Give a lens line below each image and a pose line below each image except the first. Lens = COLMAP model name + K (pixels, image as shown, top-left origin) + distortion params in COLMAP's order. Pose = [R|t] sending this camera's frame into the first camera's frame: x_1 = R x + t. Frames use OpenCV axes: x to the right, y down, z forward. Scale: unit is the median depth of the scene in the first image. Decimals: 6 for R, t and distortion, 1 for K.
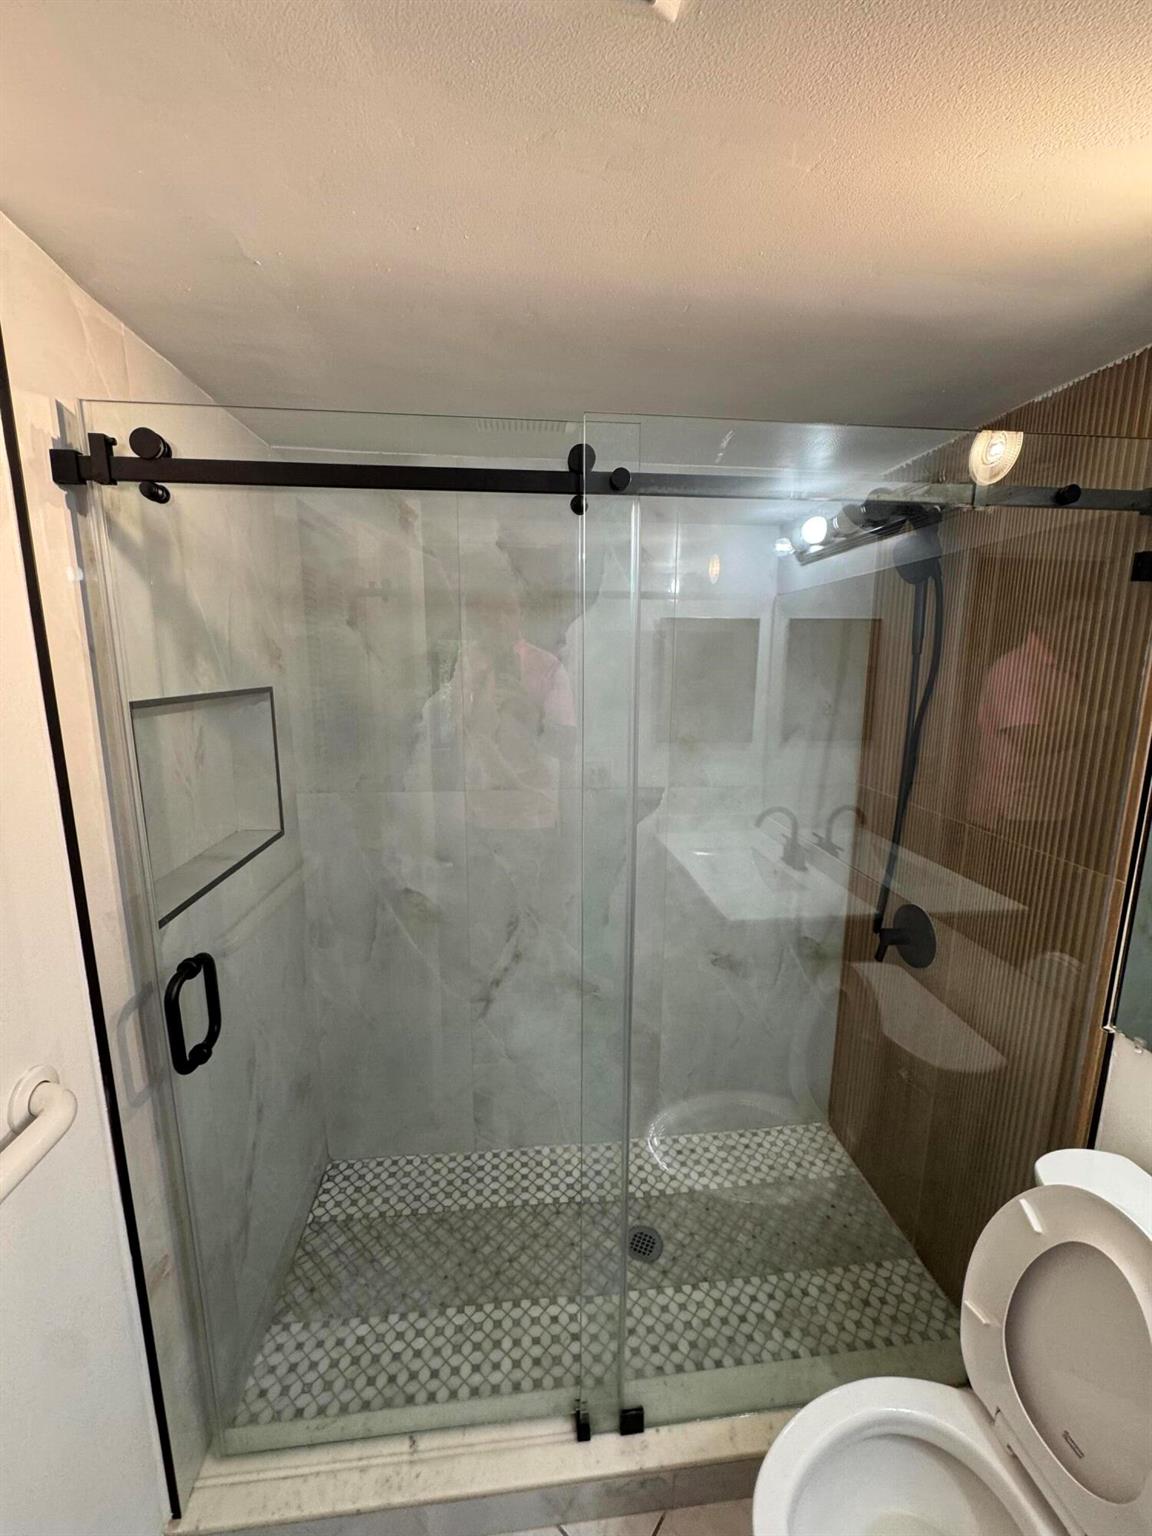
lens RADIAL K [[616.9, 0, 575.7], [0, 616.9, 772.6], [0, 0, 1]] dist [0.000182, 0.000819]
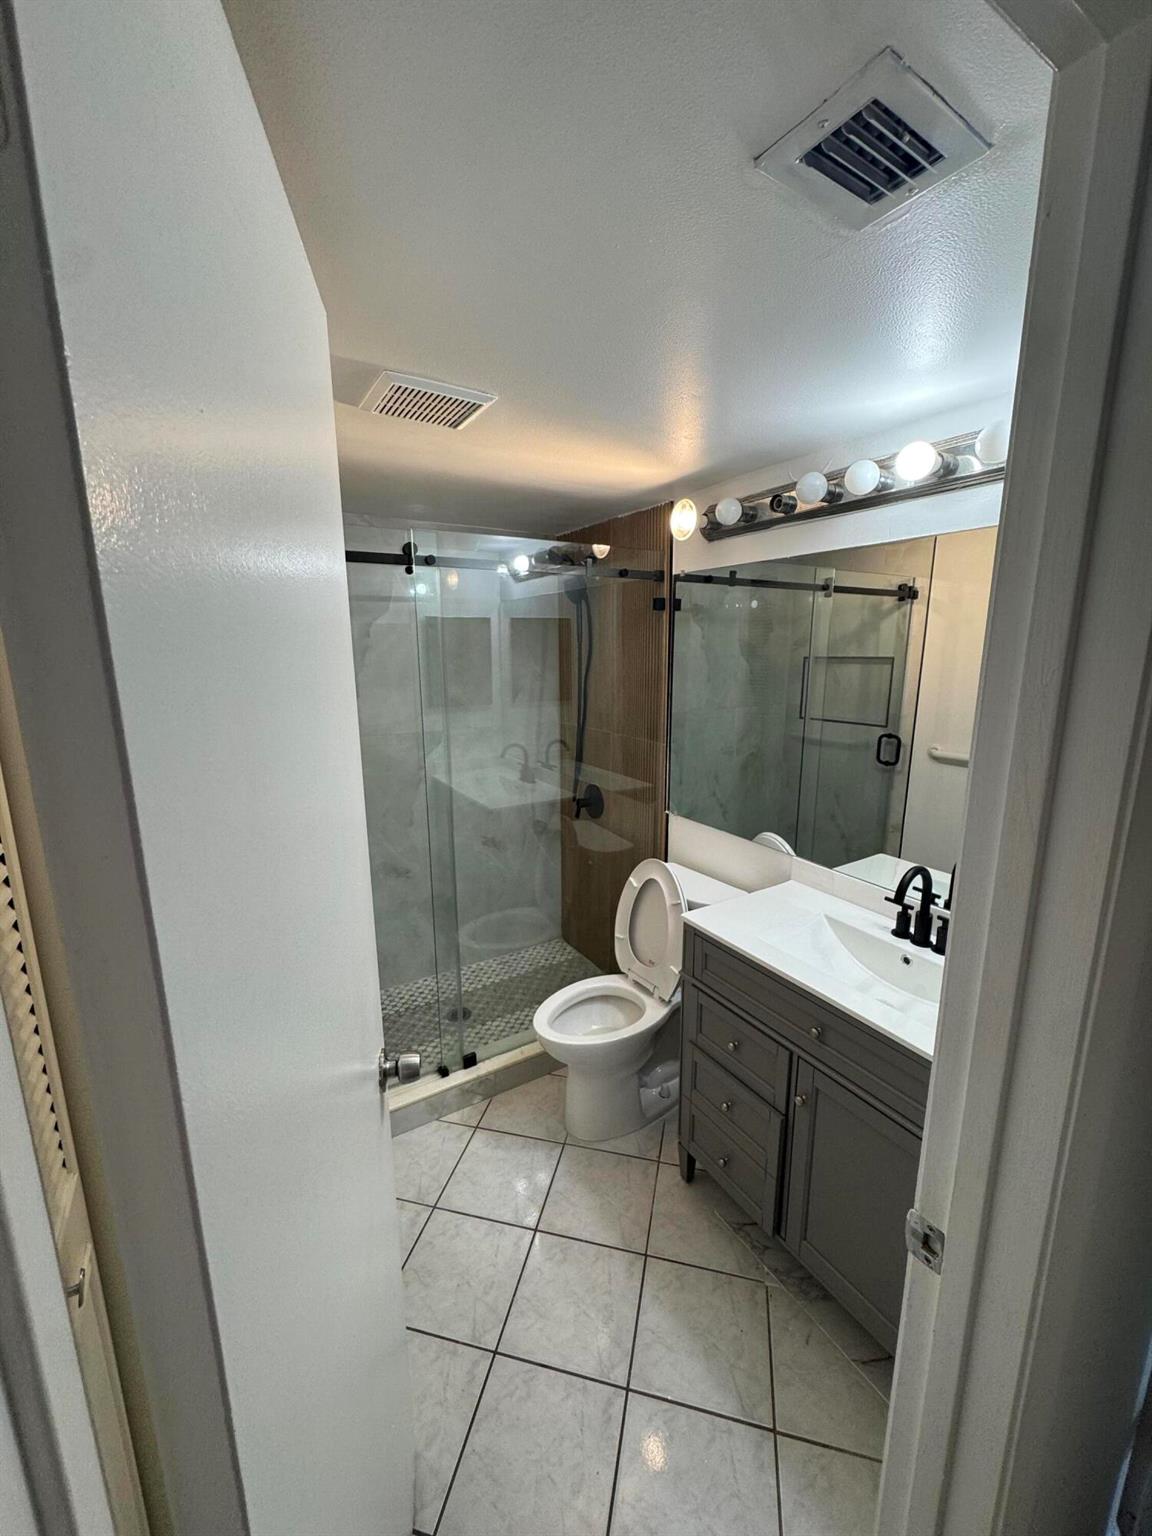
lens RADIAL K [[616.9, 0, 575.1], [0, 616.9, 768.4], [0, 0, 1]] dist [0.000182, 0.000819]
pose [[0.908038, -0.090927, 0.408900, -0.202441], [0.084551, 0.995850, 0.033686, 0.098896], [-0.410266, 0.003985, 0.911957, -0.553321]]
